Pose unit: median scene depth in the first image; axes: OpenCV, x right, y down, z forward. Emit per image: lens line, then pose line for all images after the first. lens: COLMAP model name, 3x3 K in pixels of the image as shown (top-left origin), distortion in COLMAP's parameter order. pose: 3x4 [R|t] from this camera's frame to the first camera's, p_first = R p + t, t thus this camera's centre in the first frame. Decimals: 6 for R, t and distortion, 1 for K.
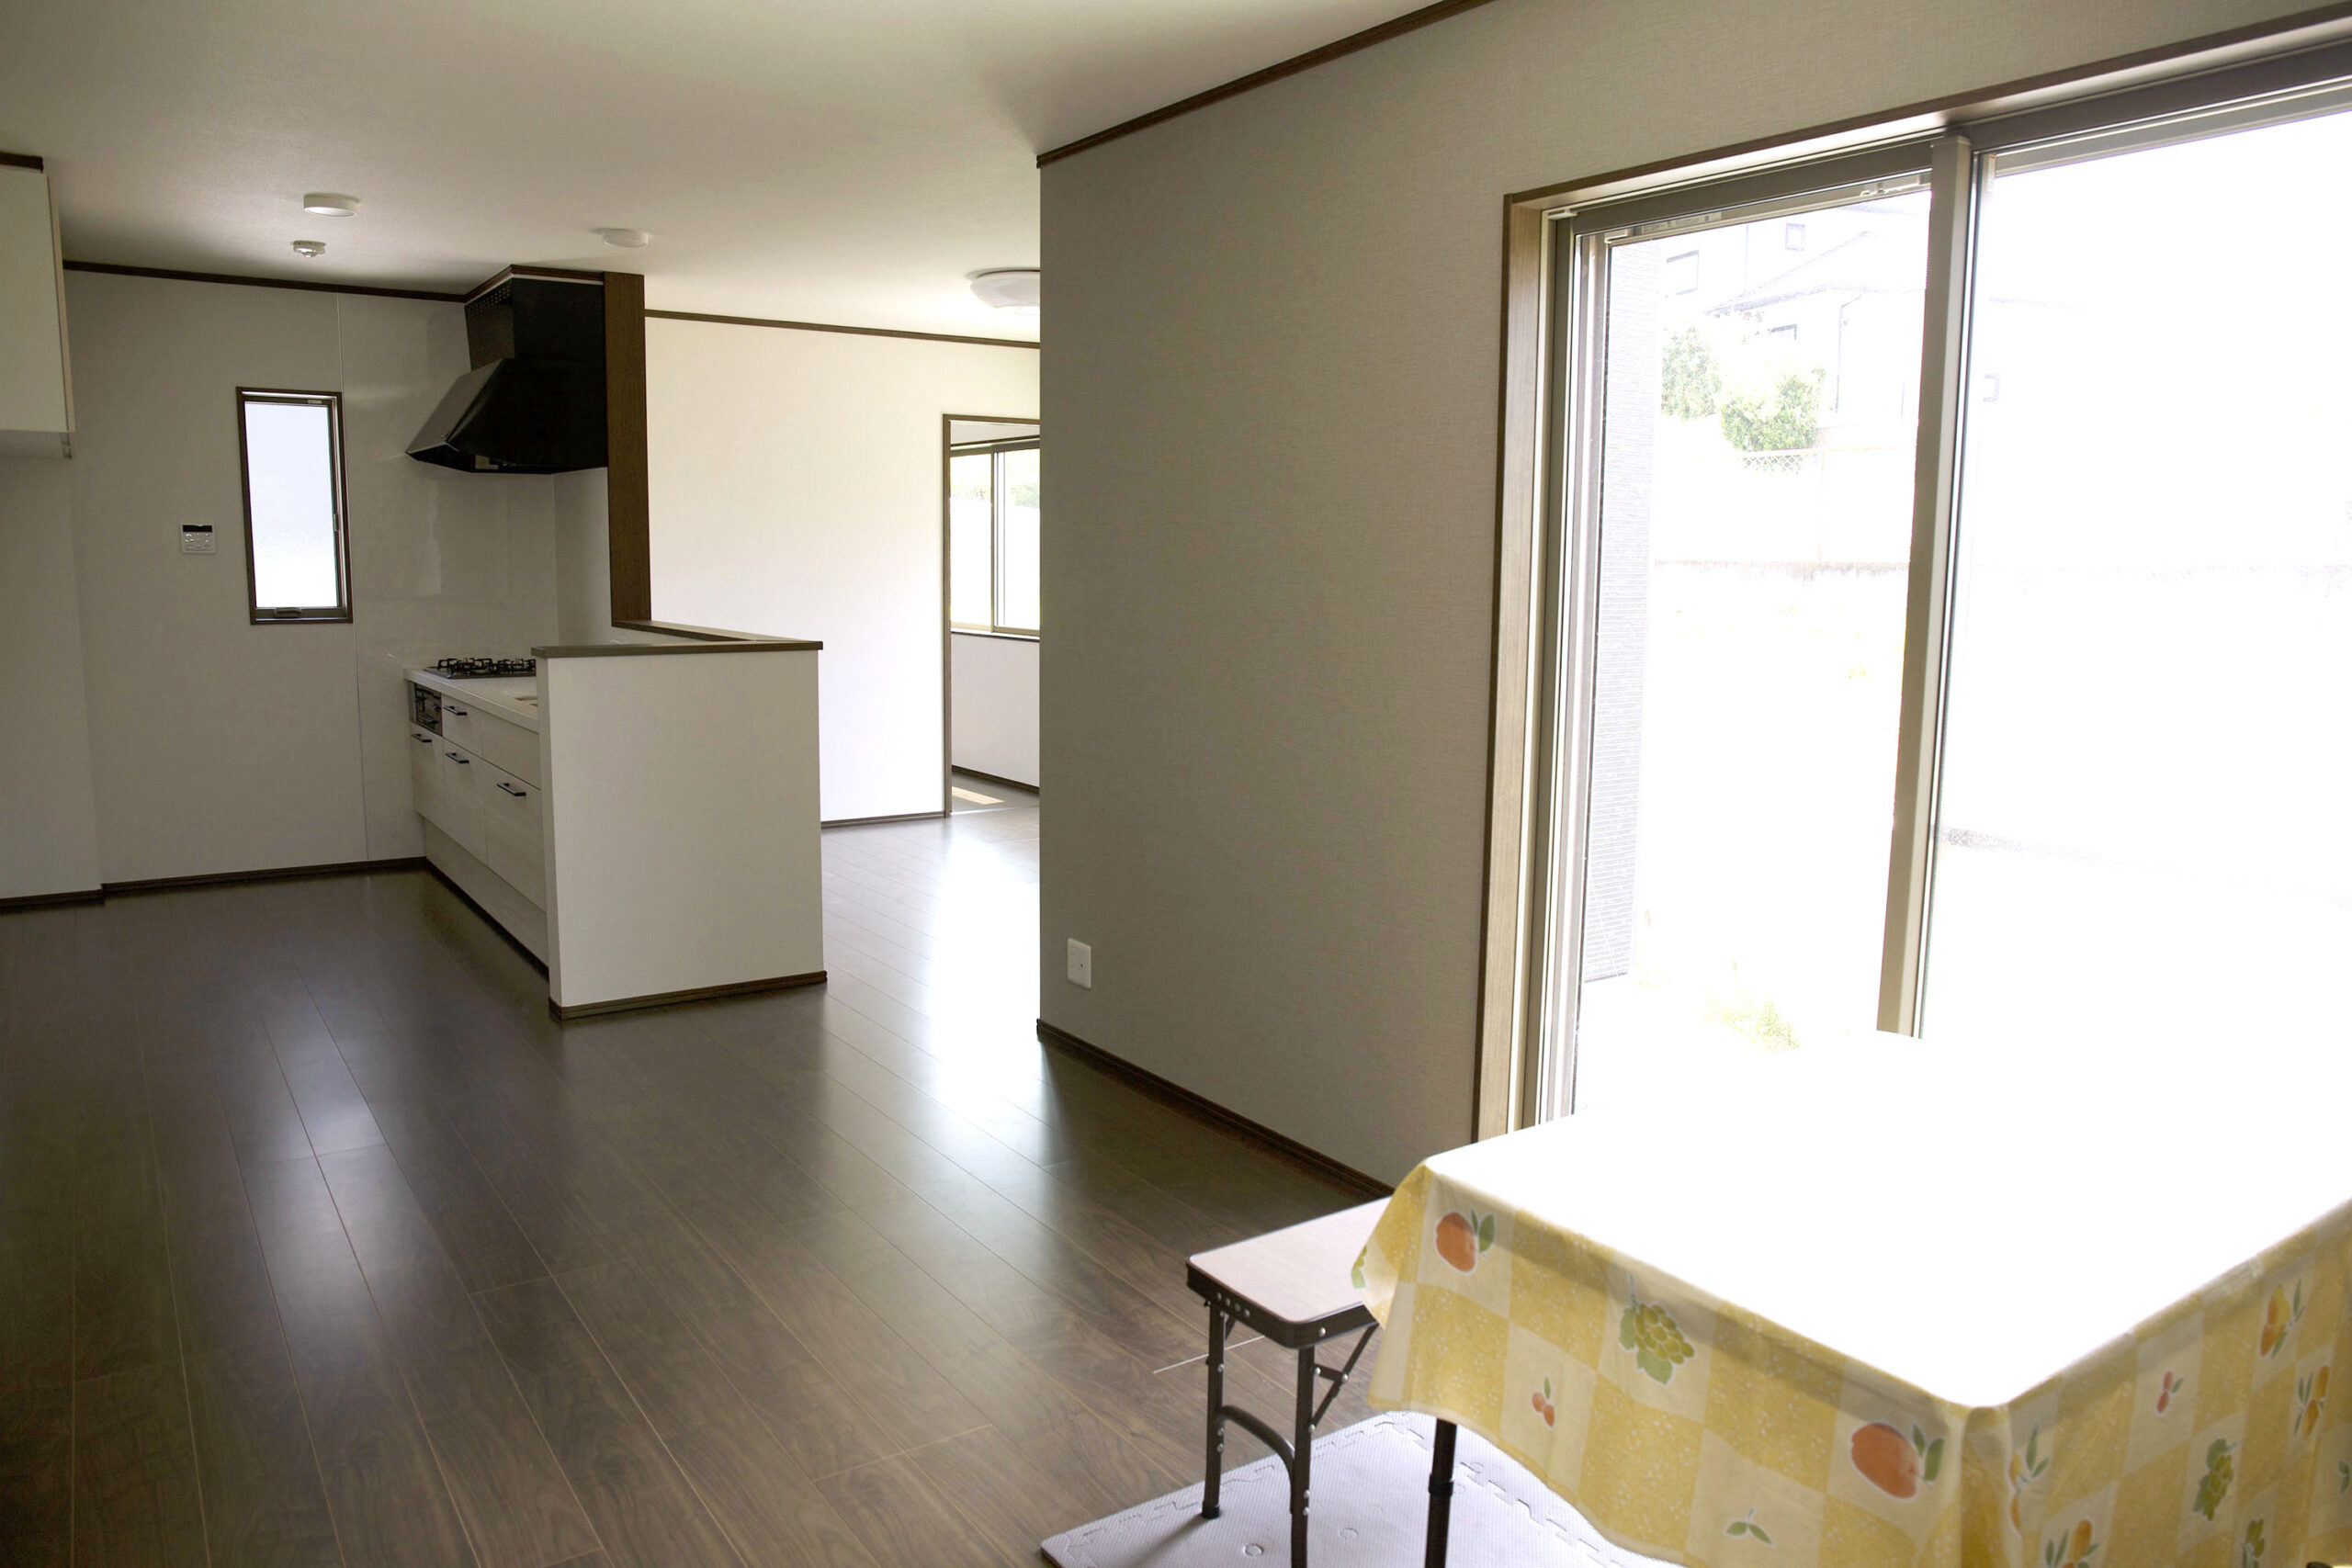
lens RADIAL K [[1617.0, 0, 1173.7], [0, 1617.0, 757.0], [0, 0, 1]] dist [-0.070285, 0.080709]
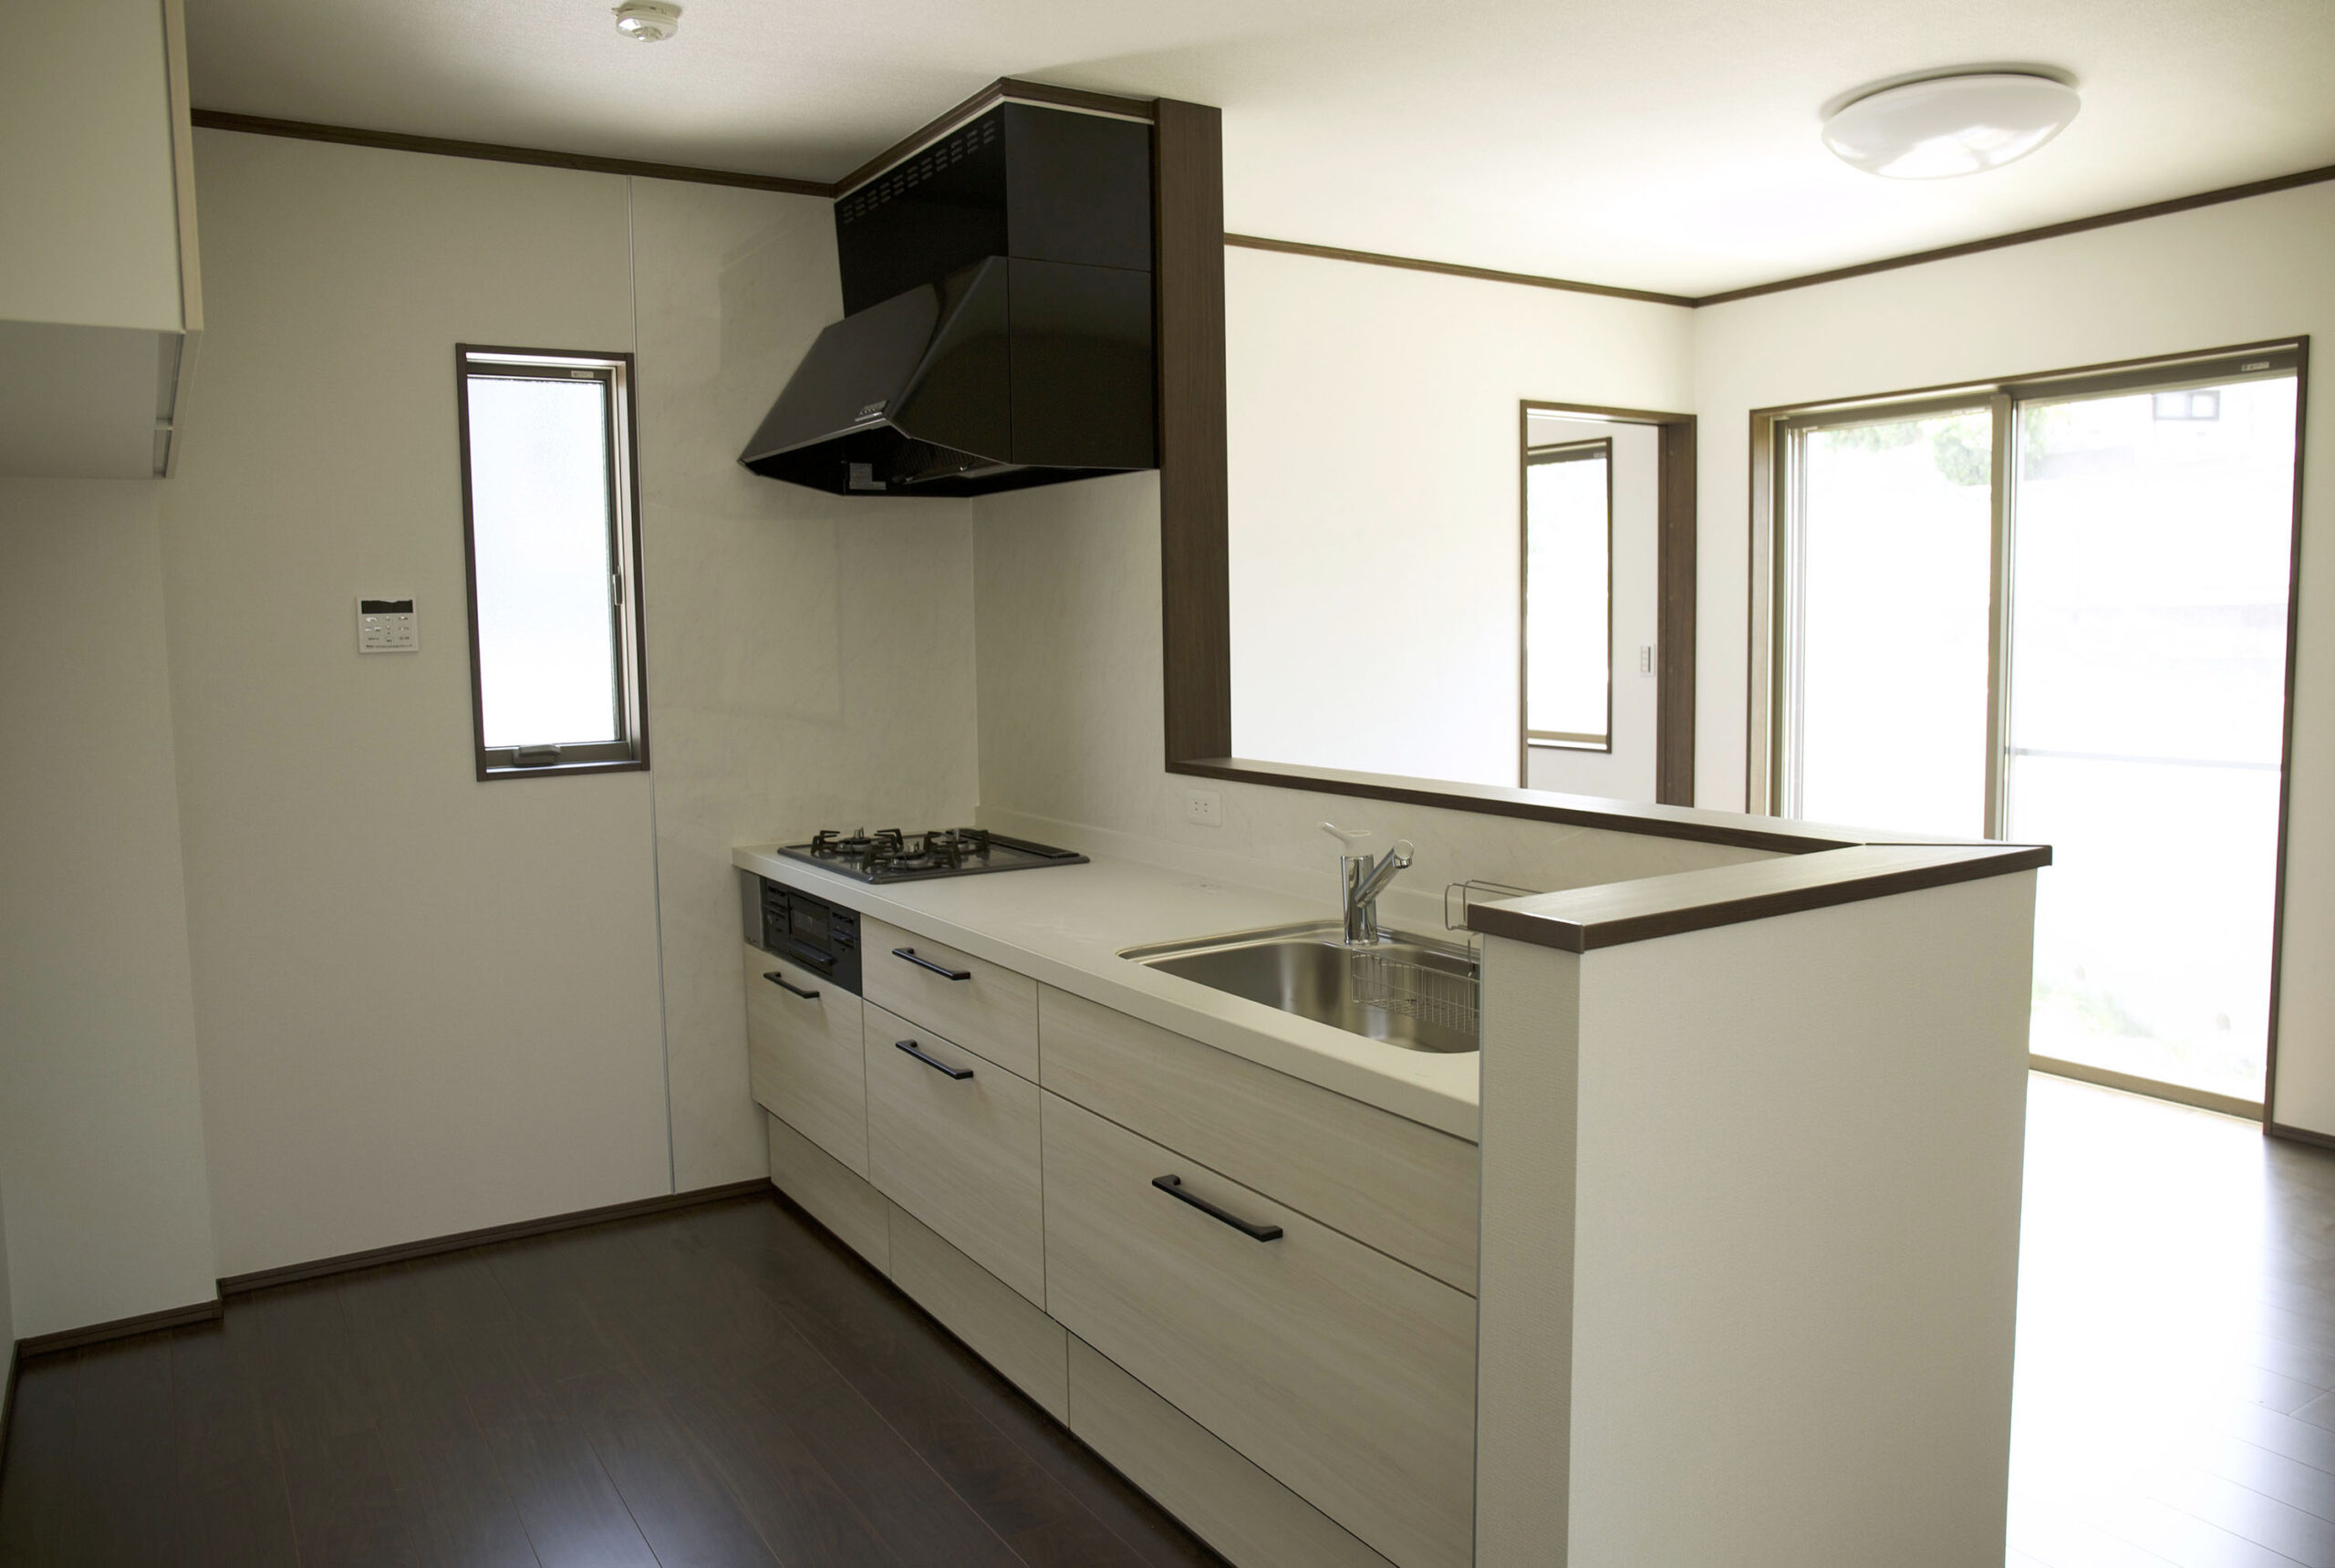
lens RADIAL K [[1624.3, 0, 1171.0], [0, 1624.3, 750.6], [0, 0, 1]] dist [-0.044873, 0.005302]
pose [[0.999226, -0.024417, -0.030842, -0.321501], [0.023099, 0.998834, -0.042394, -0.063671], [0.031841, 0.041649, 0.998625, 0.453725]]
